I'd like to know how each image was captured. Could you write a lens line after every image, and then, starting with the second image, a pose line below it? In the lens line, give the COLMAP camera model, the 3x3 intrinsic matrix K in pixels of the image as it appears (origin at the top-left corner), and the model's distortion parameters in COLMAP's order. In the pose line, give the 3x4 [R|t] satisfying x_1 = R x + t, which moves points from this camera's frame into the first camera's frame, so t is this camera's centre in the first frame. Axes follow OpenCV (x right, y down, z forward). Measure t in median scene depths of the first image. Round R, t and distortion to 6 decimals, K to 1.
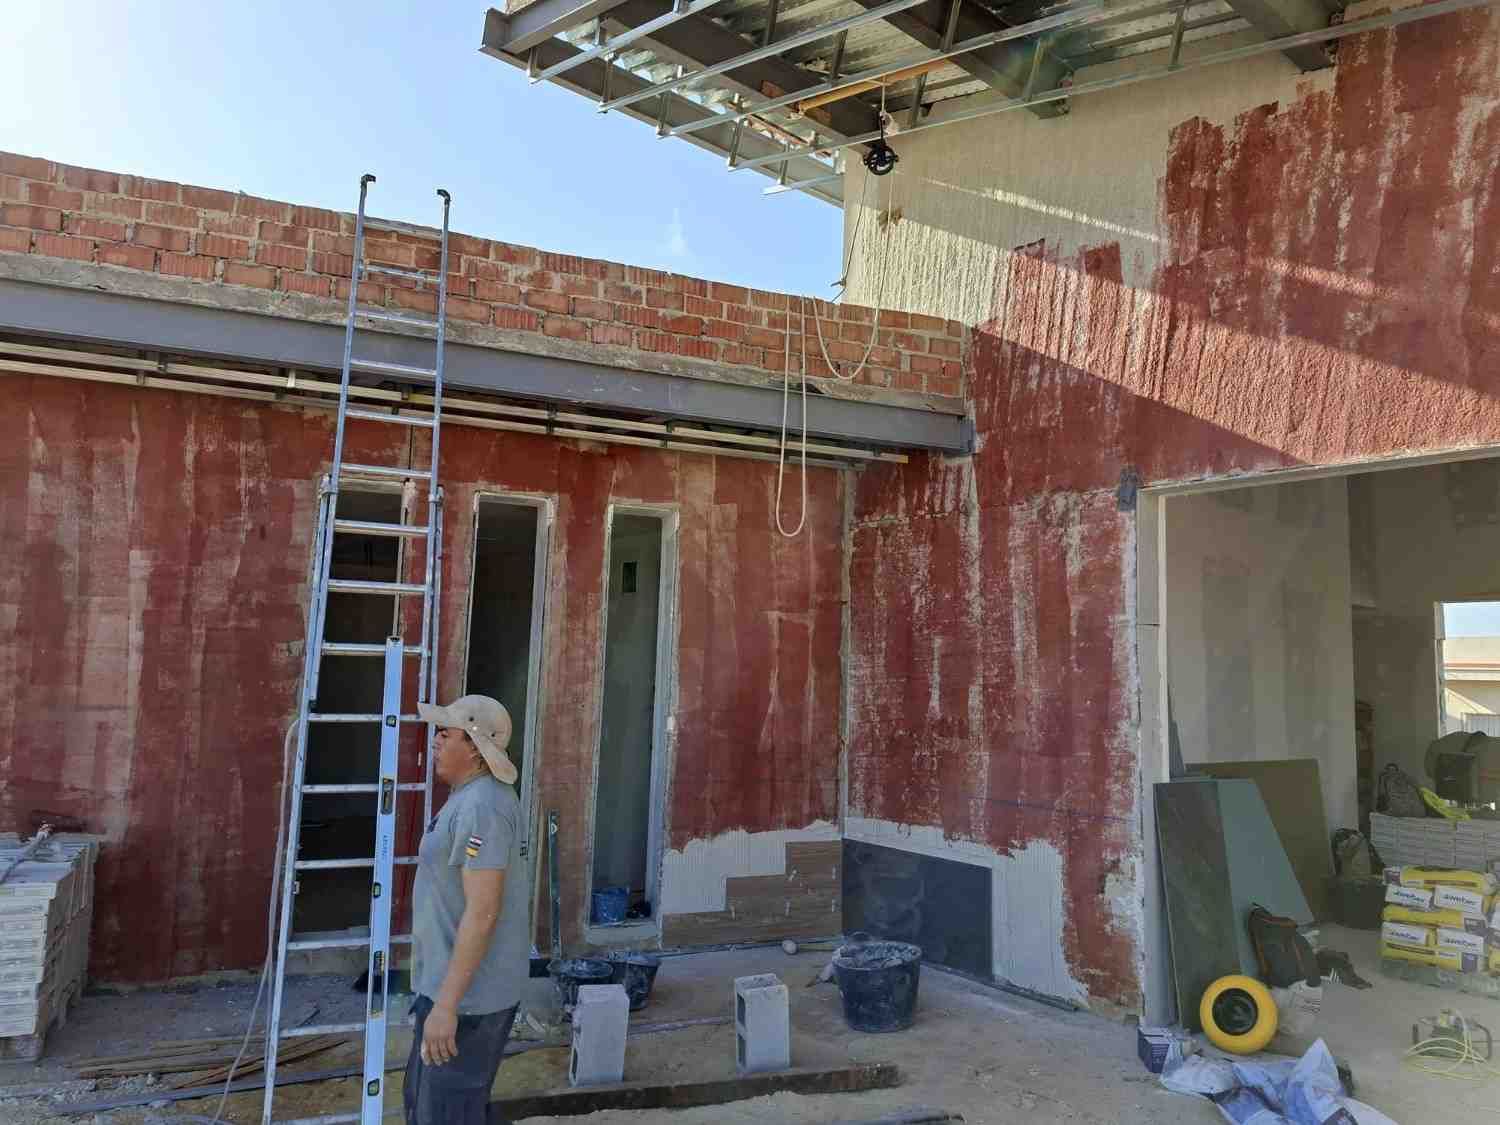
lens RADIAL K [[1078.4, 0, 793.7], [0, 1078.4, 558.2], [0, 0, 1]] dist [0.068530, -0.059516]
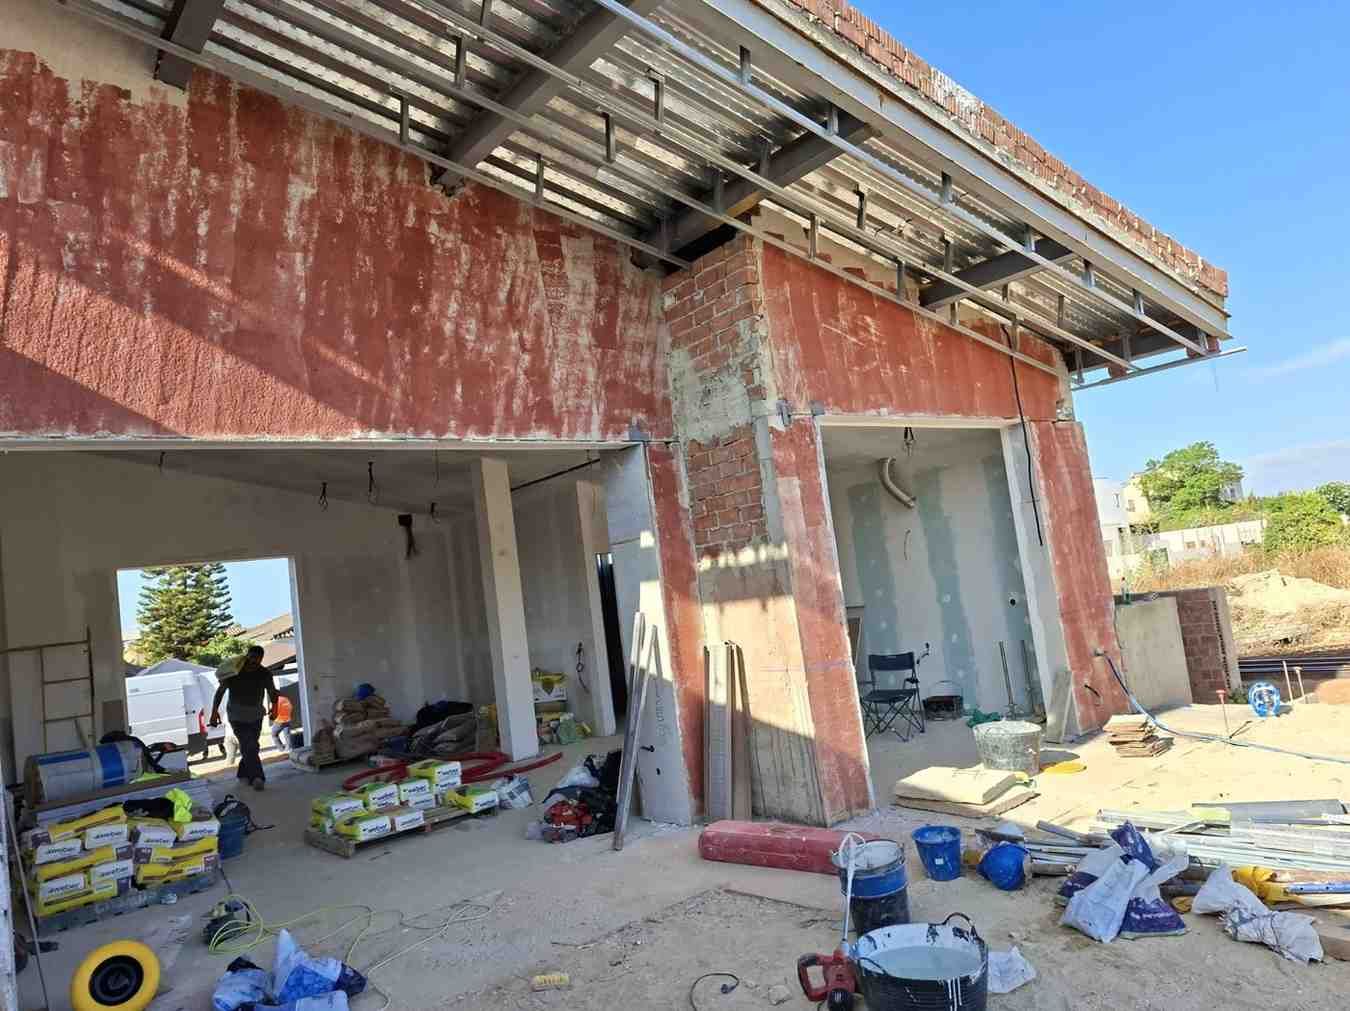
lens RADIAL K [[970.6, 0, 676.5], [0, 970.6, 508.6], [0, 0, 1]] dist [0.068530, -0.059516]
pose [[0.025639, 0.049309, 0.998454, -0.488665], [0.014494, 0.998659, -0.049691, 0.042378], [-0.999566, 0.015745, 0.024890, 0.465319]]
